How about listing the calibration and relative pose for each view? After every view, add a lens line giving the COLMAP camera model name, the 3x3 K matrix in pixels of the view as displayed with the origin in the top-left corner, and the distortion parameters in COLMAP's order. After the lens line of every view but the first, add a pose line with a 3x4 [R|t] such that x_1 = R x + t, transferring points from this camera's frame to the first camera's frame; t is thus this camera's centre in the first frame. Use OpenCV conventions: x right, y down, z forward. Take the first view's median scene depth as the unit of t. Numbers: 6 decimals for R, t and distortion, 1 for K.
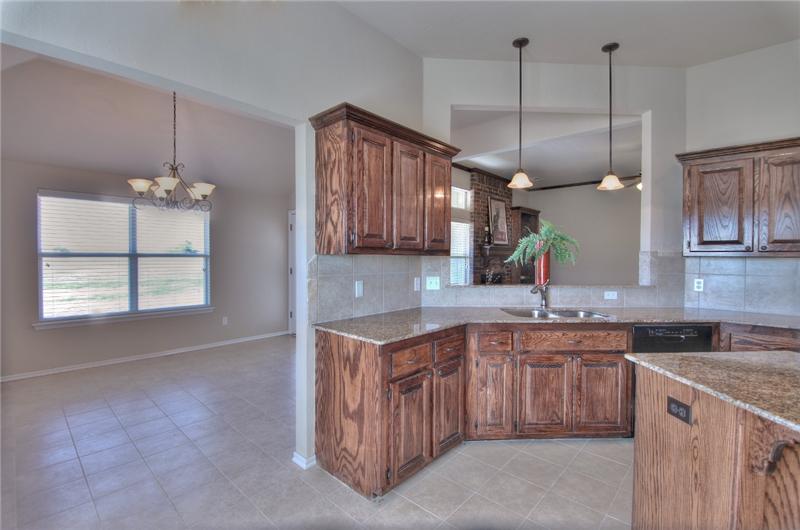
lens RADIAL K [[362.5, 0, 403.7], [0, 362.5, 262.8], [0, 0, 1]] dist [-0.000149, 0.000516]
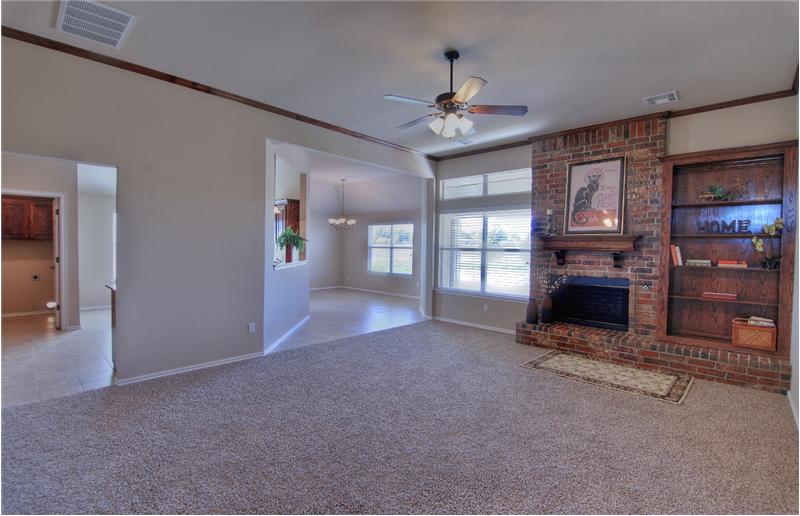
lens RADIAL K [[366.4, 0, 398.2], [0, 366.4, 257.6], [0, 0, 1]] dist [-0.002953, -0.000335]
pose [[-0.036221, 0.020324, -0.999137, 0.981224], [-0.034629, 0.999167, 0.021580, -0.007738], [0.998744, 0.035381, -0.035487, 0.730936]]
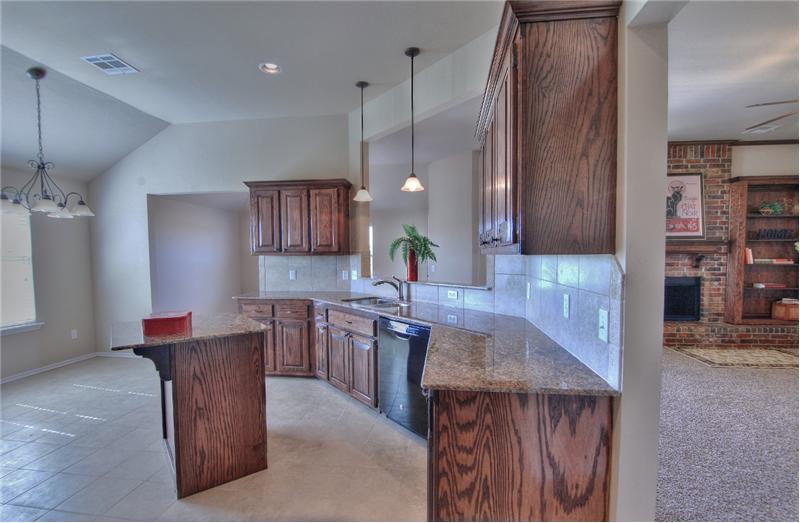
lens RADIAL K [[361.2, 0, 408.3], [0, 361.2, 276.1], [0, 0, 1]] dist [-0.003757, -0.000531]
pose [[0.580496, 0.029647, -0.813723, 0.572668], [-0.004004, 0.999429, 0.033556, 0.005541], [0.814253, -0.016222, 0.580283, 0.161851]]
